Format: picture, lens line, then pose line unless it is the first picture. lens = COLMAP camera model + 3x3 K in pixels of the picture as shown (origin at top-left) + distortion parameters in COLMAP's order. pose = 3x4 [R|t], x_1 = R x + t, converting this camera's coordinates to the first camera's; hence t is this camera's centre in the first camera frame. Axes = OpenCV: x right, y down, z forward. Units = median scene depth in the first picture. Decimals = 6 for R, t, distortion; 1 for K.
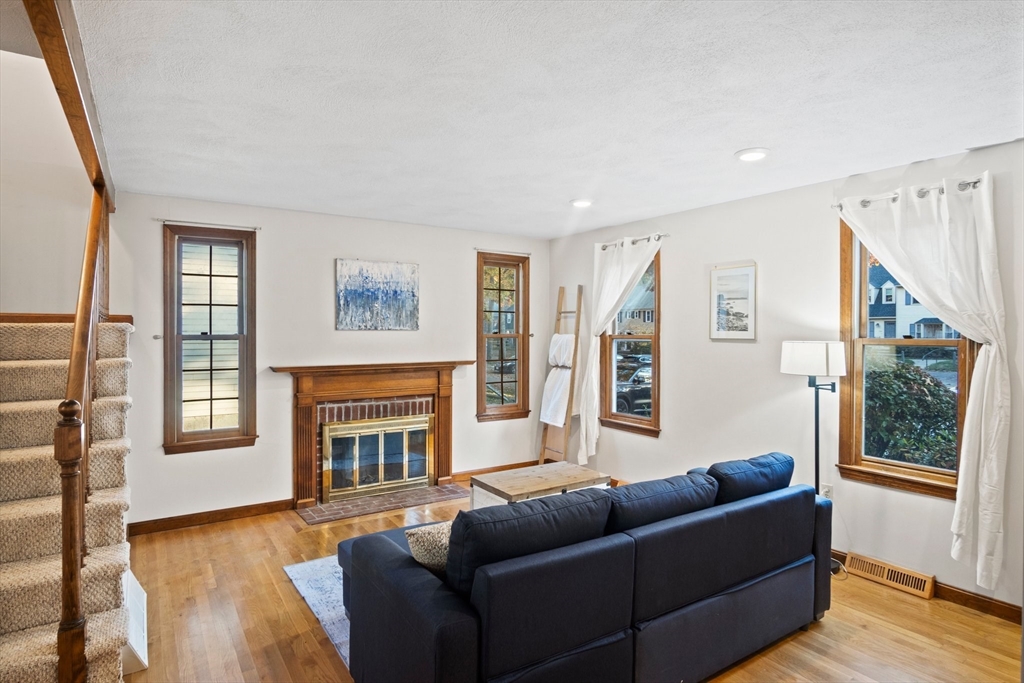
lens RADIAL K [[560.0, 0, 515.4], [0, 560.0, 332.9], [0, 0, 1]] dist [-0.026195, 0.003419]
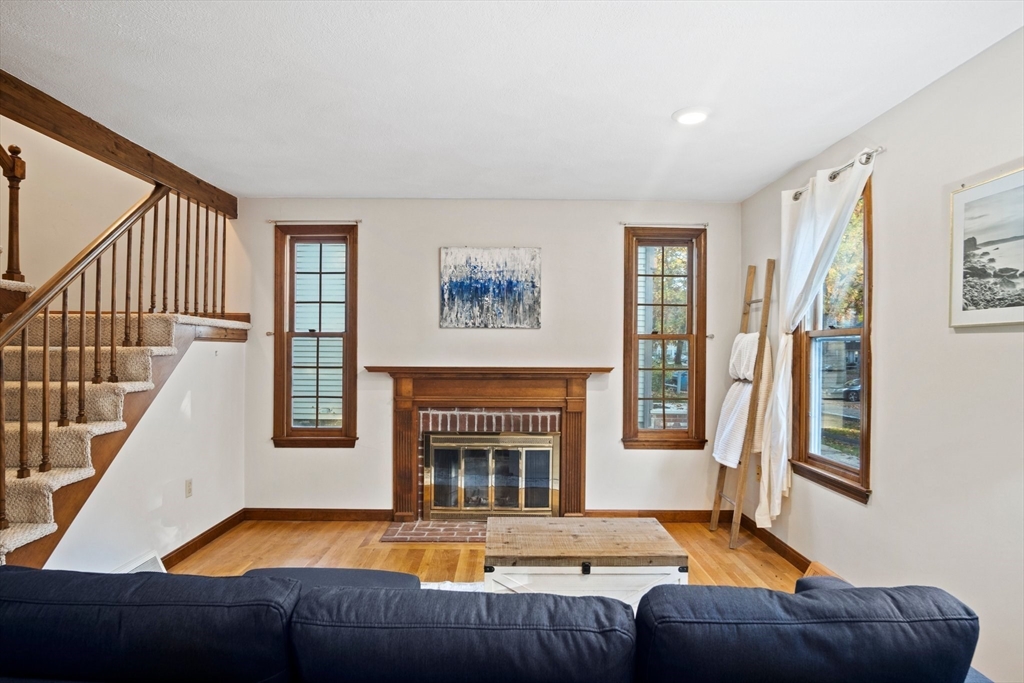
lens RADIAL K [[560.0, 0, 511.1], [0, 560.0, 351.5], [0, 0, 1]] dist [-0.026195, 0.003419]
pose [[0.832708, 0.005034, -0.553689, 0.276860], [-0.007559, 0.999969, -0.002278, 0.035179], [0.553661, 0.006082, 0.832720, 0.332842]]
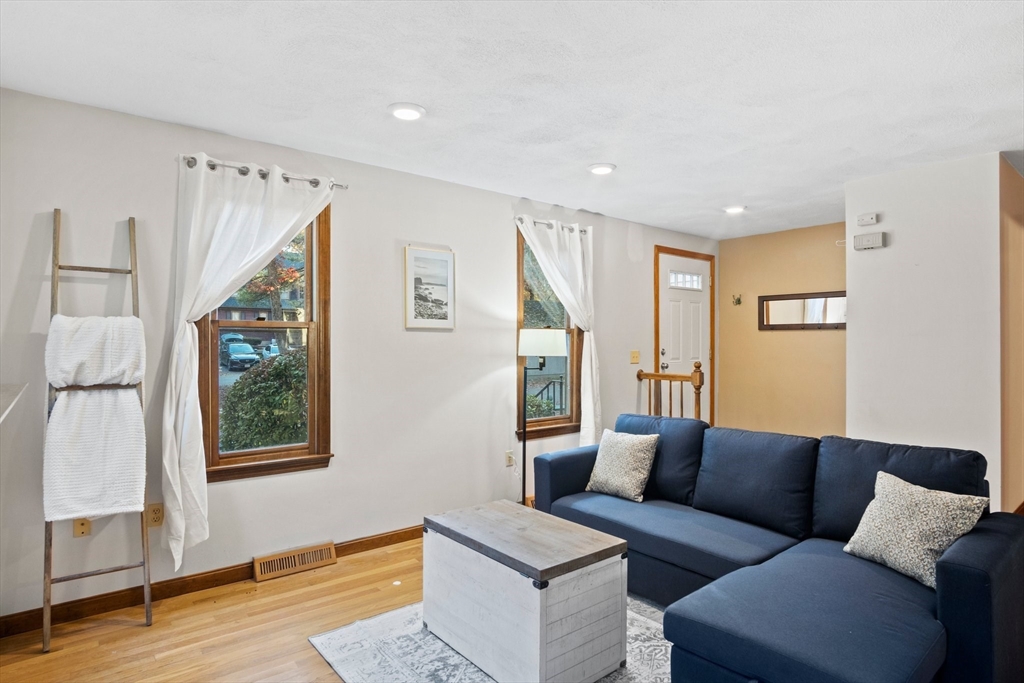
lens RADIAL K [[560.0, 0, 510.2], [0, 560.0, 333.5], [0, 0, 1]] dist [-0.026195, 0.003419]
pose [[-0.087240, 0.003801, 0.996180, -0.492089], [-0.003609, 0.999985, -0.004131, 0.021410], [-0.996181, -0.003955, -0.087225, 0.865885]]
